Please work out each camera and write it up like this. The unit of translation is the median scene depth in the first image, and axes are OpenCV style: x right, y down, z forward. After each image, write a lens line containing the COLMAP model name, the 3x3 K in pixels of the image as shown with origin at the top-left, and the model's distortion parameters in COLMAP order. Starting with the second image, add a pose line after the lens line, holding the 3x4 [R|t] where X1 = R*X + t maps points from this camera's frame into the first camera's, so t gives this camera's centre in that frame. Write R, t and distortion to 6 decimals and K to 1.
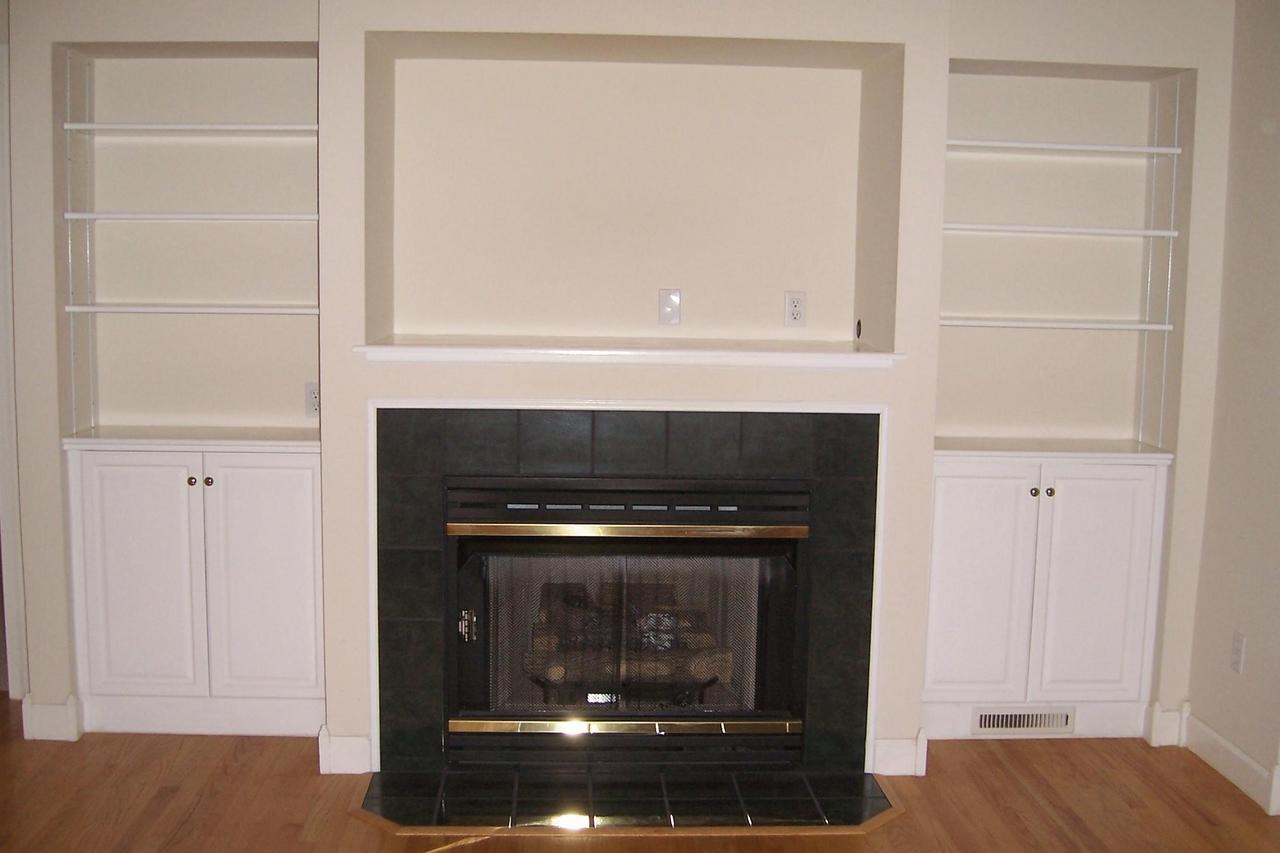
lens RADIAL K [[1490.7, 0, 640.0], [0, 1490.7, 426.5], [0, 0, 1]] dist [-0.072537, -0.001437]
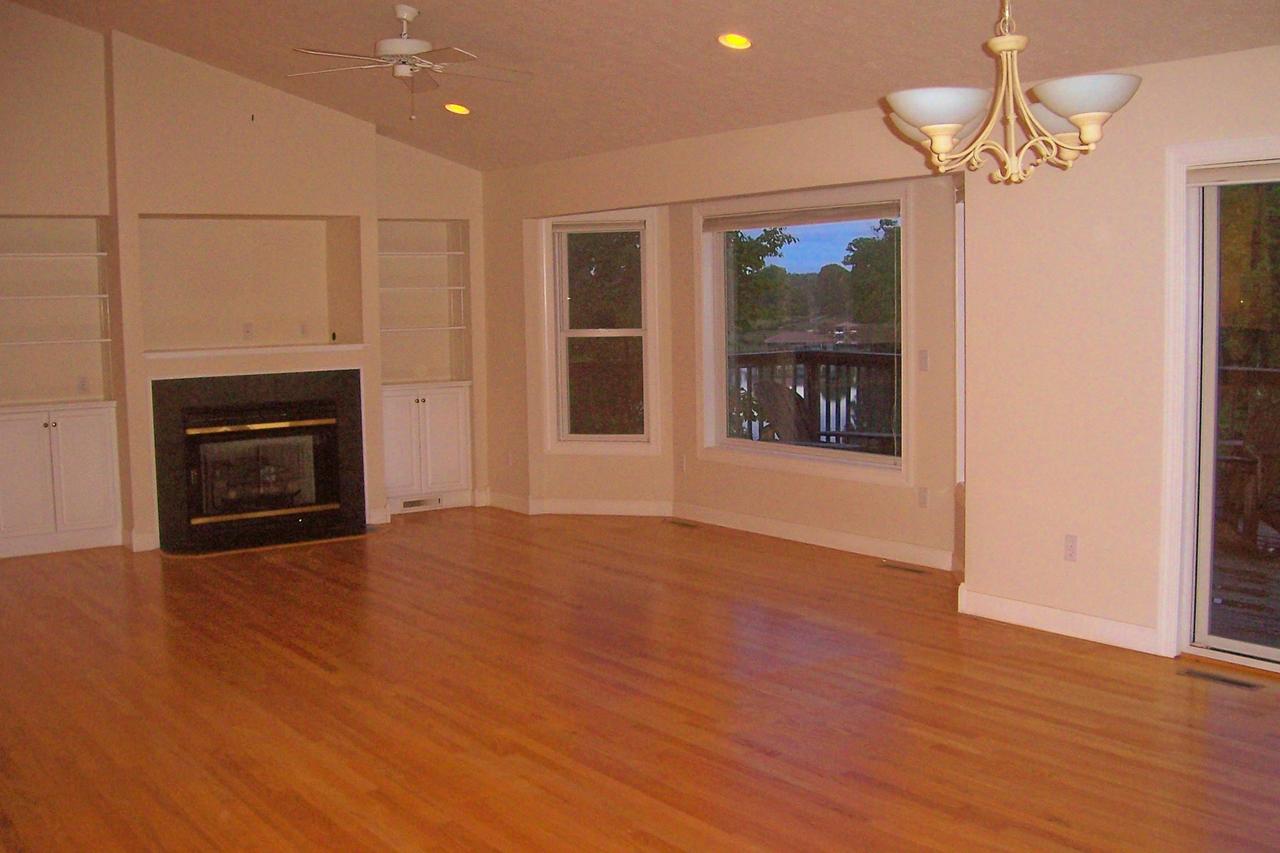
lens RADIAL K [[1490.7, 0, 640.0], [0, 1490.7, 426.5], [0, 0, 1]] dist [-0.072537, -0.001437]
pose [[0.860284, -0.087740, 0.502208, -0.632465], [0.100932, 0.994893, 0.000919, 0.121560], [-0.499724, 0.049898, 0.864746, -1.234349]]
